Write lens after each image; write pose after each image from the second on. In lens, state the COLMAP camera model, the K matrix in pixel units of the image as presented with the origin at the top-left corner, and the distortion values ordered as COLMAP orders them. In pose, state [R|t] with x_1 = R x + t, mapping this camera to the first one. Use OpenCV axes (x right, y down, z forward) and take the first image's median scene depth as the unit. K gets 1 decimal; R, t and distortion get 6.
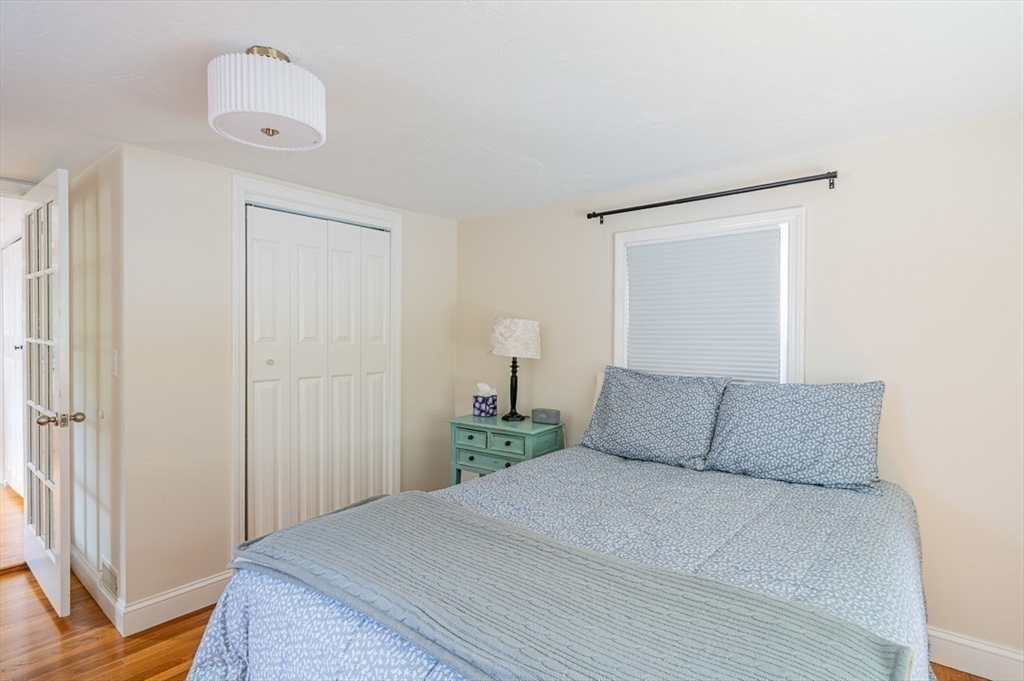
lens RADIAL K [[502.1, 0, 512.0], [0, 502.1, 340.5], [0, 0, 1]] dist [0.000232, -0.000005]
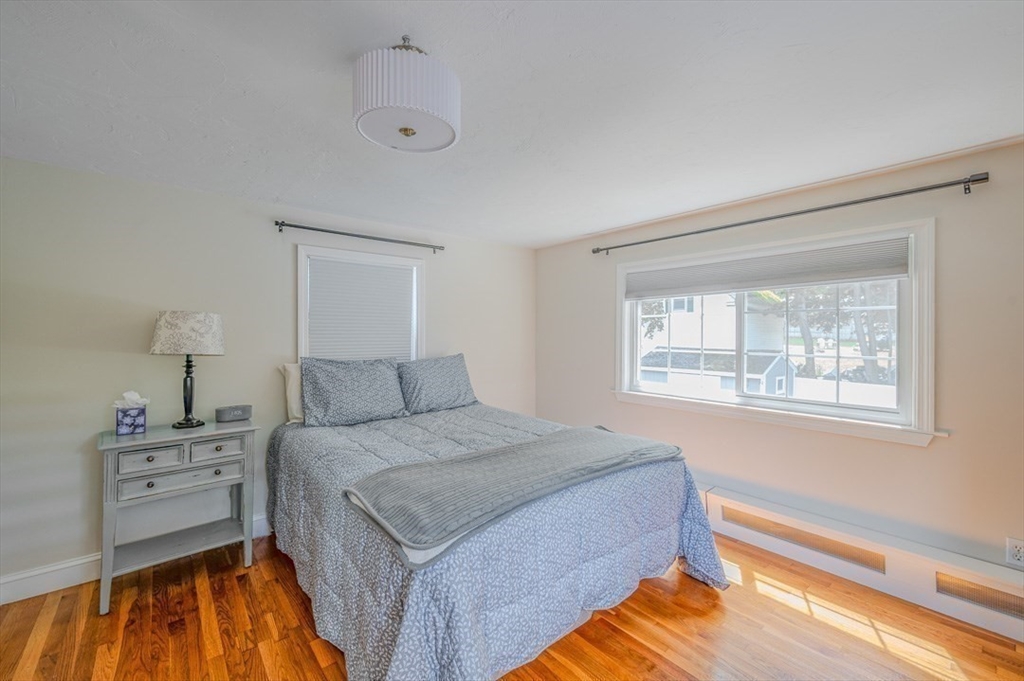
lens RADIAL K [[415.0, 0, 512.0], [0, 415.0, 340.5], [0, 0, 1]] dist [0.000028, -0.000013]
pose [[0.170354, -0.019854, 0.985183, -0.639431], [0.002426, 0.999802, 0.019729, -0.006813], [-0.985380, -0.000971, 0.170368, 0.325915]]
